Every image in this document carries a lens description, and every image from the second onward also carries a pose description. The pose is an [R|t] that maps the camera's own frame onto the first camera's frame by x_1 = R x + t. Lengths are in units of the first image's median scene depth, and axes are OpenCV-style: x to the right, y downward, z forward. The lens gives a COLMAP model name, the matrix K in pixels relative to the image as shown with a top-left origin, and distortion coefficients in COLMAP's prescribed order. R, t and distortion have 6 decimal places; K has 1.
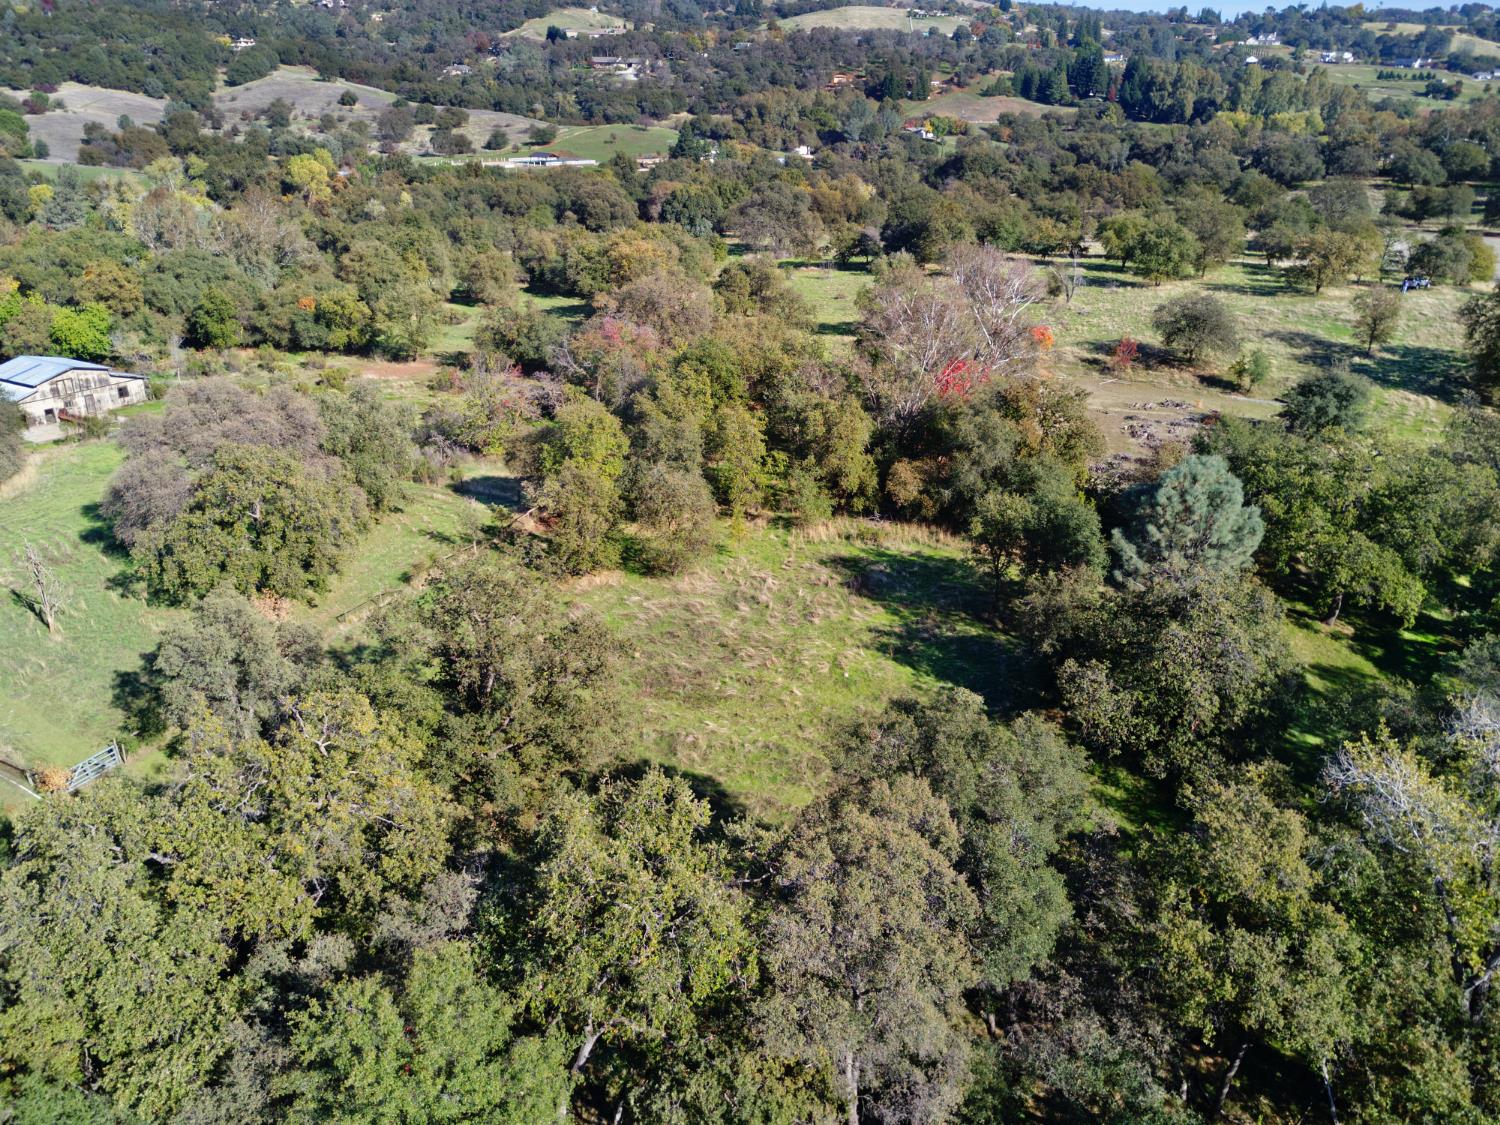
lens RADIAL K [[1159.0, 0, 739.4], [0, 1159.0, 563.0], [0, 0, 1]] dist [-0.030050, 0.054999]
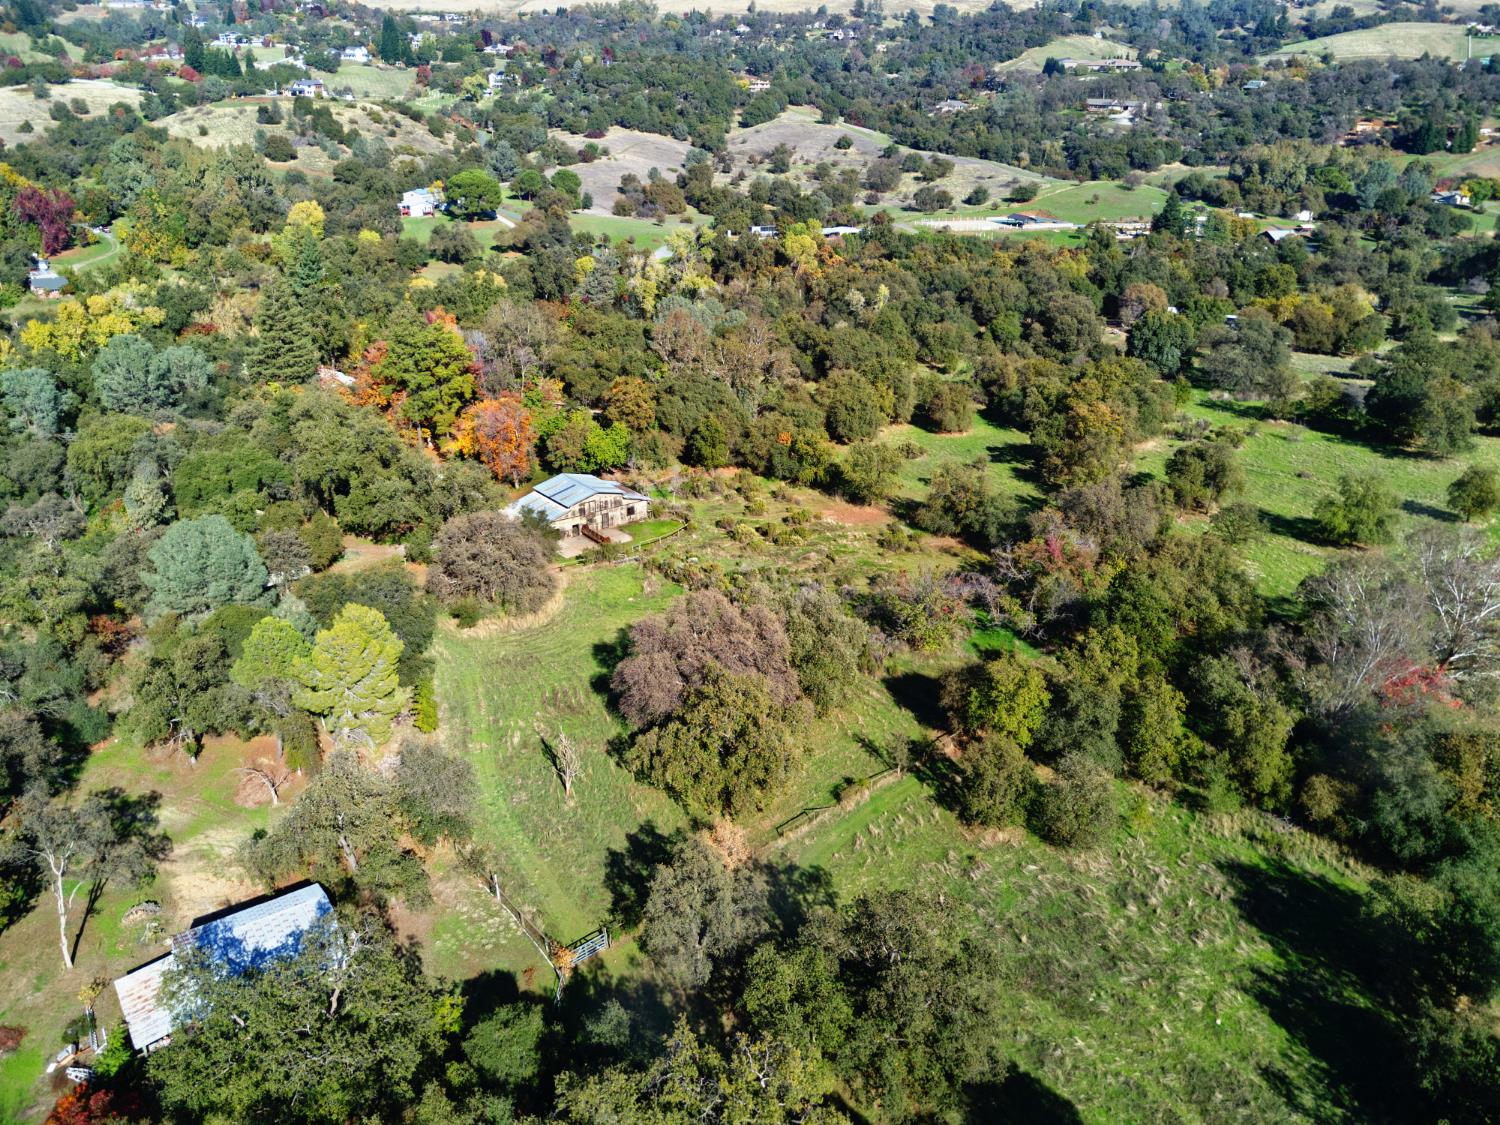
lens RADIAL K [[1159.0, 0, 739.4], [0, 1159.0, 563.0], [0, 0, 1]] dist [-0.030050, 0.054999]
pose [[0.925637, 0.145281, -0.349414, -0.001681], [-0.146804, 0.988915, 0.022275, -0.079258], [0.348777, 0.030677, 0.936704, -0.046504]]
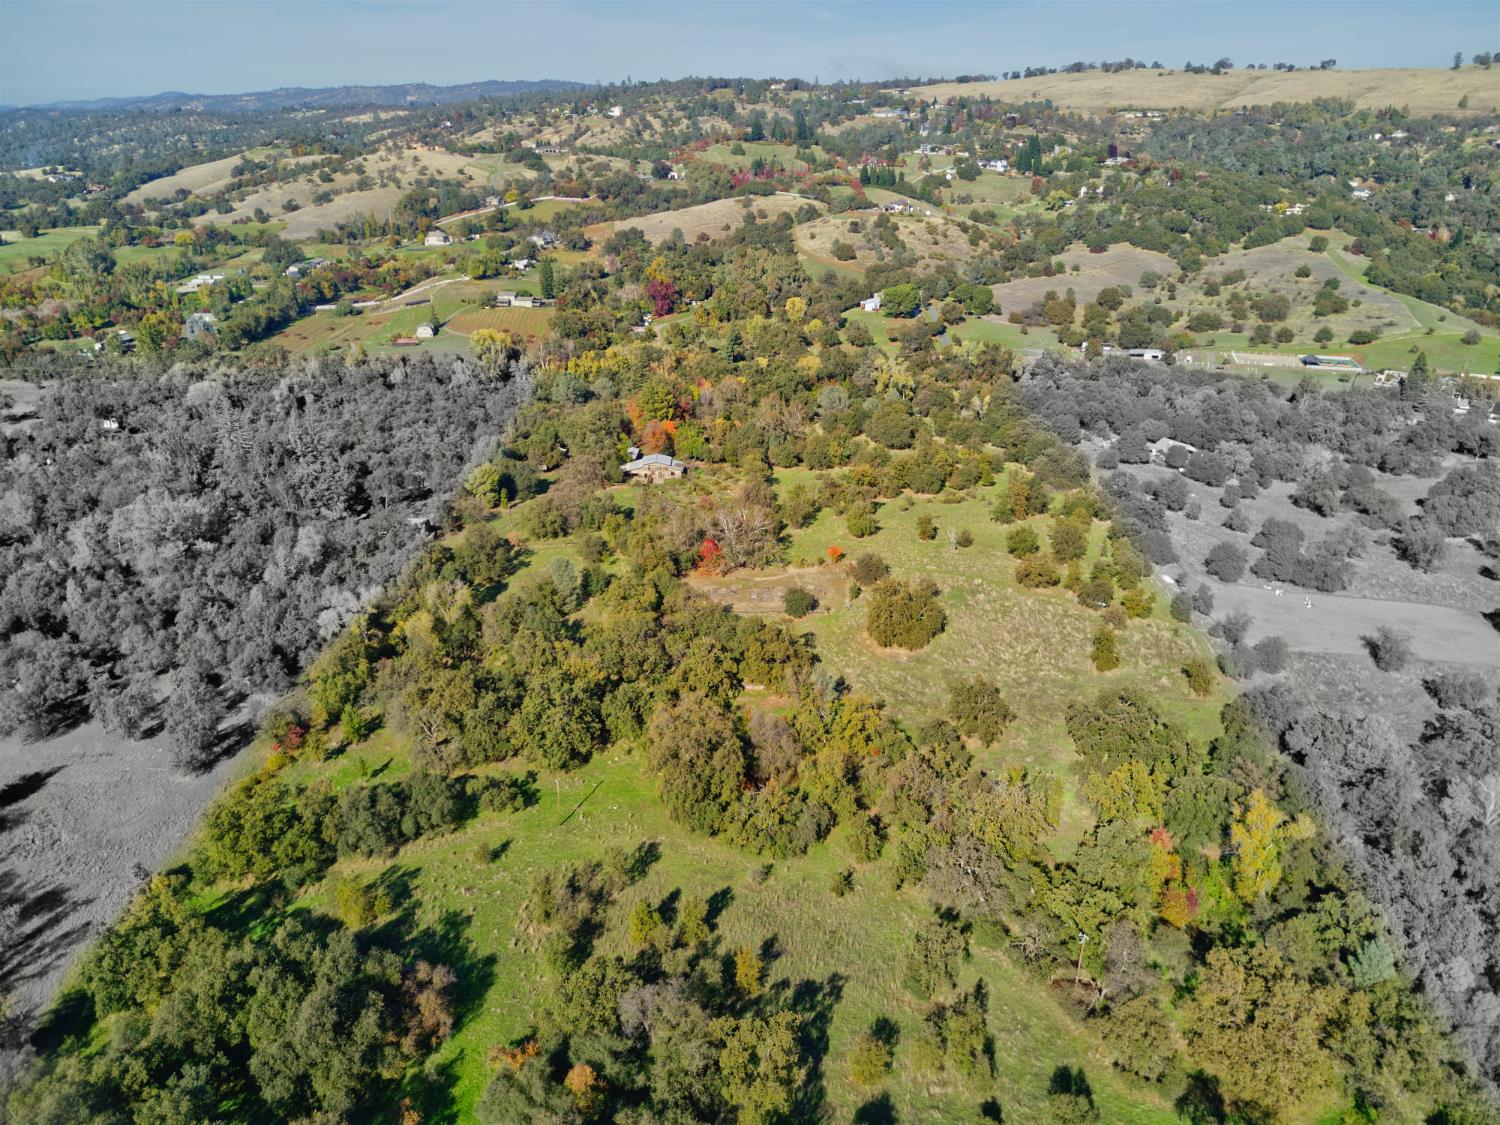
lens RADIAL K [[1159.0, 0, 739.4], [0, 1159.0, 563.0], [0, 0, 1]] dist [-0.030050, 0.054999]
pose [[0.495302, 0.309717, -0.811635, 1.186693], [-0.340885, 0.928645, 0.146342, -0.251647], [0.799046, 0.204191, 0.565537, -0.256188]]
